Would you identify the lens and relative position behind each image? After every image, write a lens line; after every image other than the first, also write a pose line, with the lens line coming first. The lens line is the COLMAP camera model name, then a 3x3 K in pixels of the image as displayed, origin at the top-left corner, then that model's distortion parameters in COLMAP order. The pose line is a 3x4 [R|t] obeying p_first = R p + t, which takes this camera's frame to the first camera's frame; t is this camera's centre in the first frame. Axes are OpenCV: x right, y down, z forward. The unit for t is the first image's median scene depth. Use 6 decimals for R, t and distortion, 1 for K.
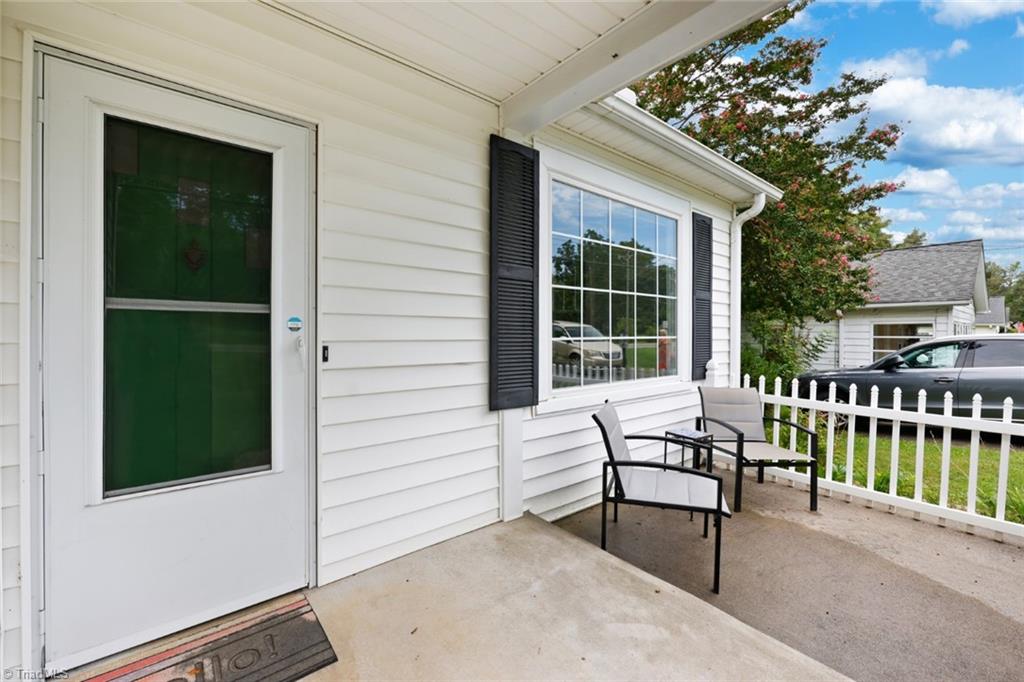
lens RADIAL K [[409.9, 0, 509.8], [0, 409.9, 338.2], [0, 0, 1]] dist [-0.003355, -0.000316]
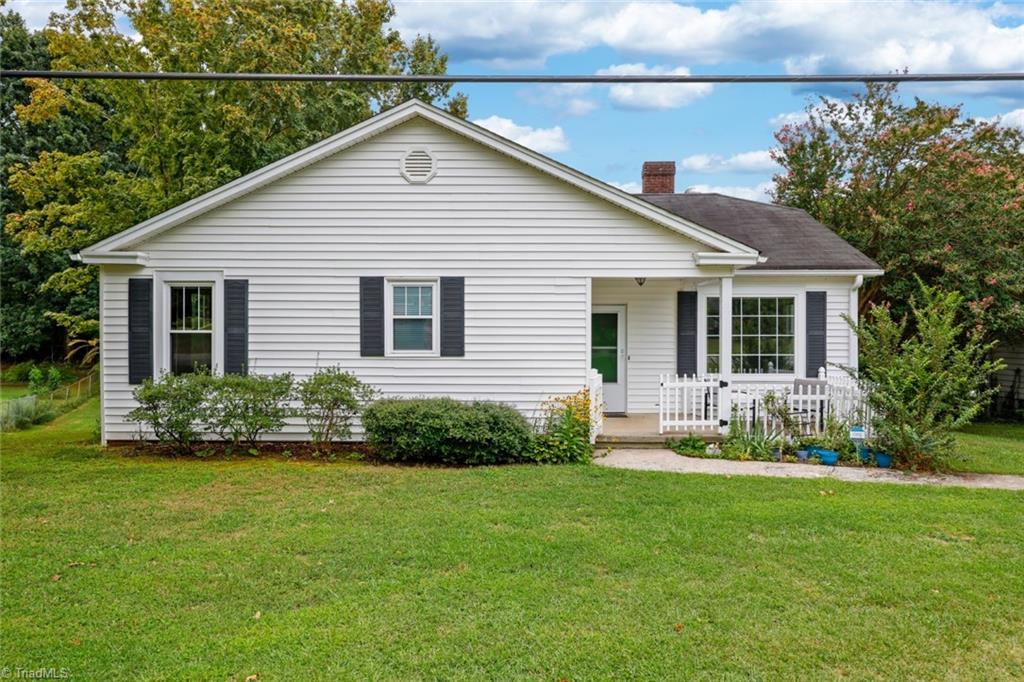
lens RADIAL K [[647.3, 0, 520.1], [0, 647.3, 338.2], [0, 0, 1]] dist [0.002288, -0.003378]
pose [[0.759140, -0.001795, -0.650925, 3.130851], [-0.004447, 0.999959, -0.007944, -0.113462], [0.650912, 0.008925, 0.759101, -4.928714]]
